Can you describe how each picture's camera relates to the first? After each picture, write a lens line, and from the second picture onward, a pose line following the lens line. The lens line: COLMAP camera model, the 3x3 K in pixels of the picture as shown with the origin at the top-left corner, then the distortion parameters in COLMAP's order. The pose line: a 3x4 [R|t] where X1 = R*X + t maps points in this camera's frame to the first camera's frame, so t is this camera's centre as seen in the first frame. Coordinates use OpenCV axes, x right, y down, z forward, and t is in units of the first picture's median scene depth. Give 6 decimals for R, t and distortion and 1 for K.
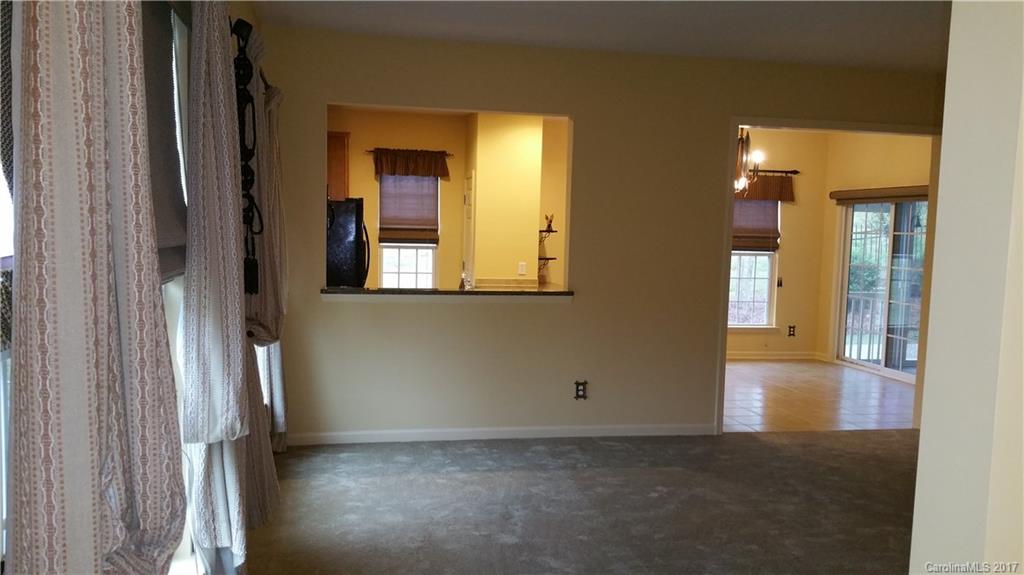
lens RADIAL K [[839.0, 0, 513.3], [0, 839.0, 305.3], [0, 0, 1]] dist [0.065648, -0.008314]
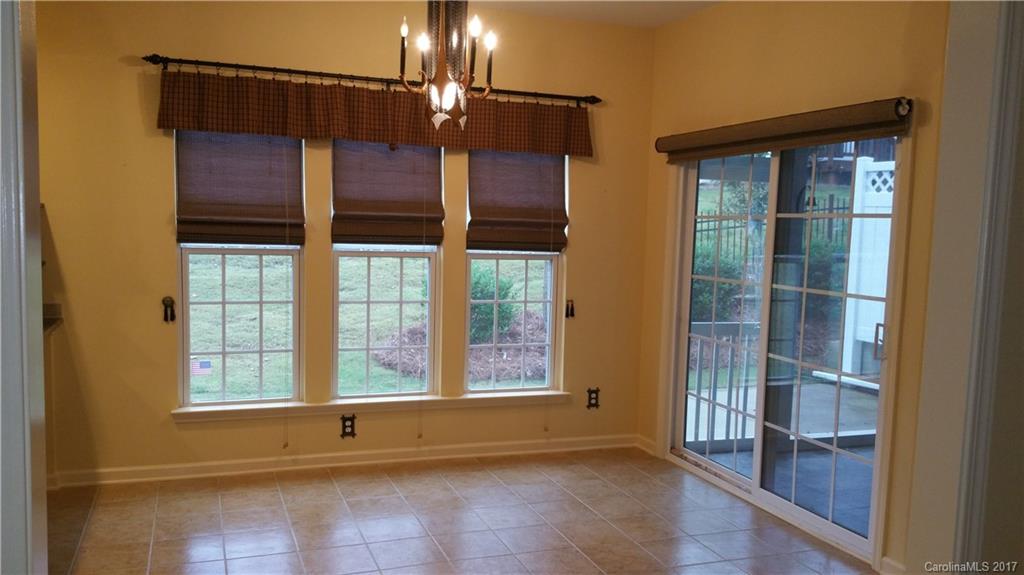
lens RADIAL K [[839.0, 0, 513.3], [0, 839.0, 305.3], [0, 0, 1]] dist [0.065648, -0.008314]
pose [[0.988394, -0.010529, 0.151547, 0.202010], [0.008714, 0.999882, 0.012630, -0.036992], [-0.151663, -0.011163, 0.988369, 0.486766]]
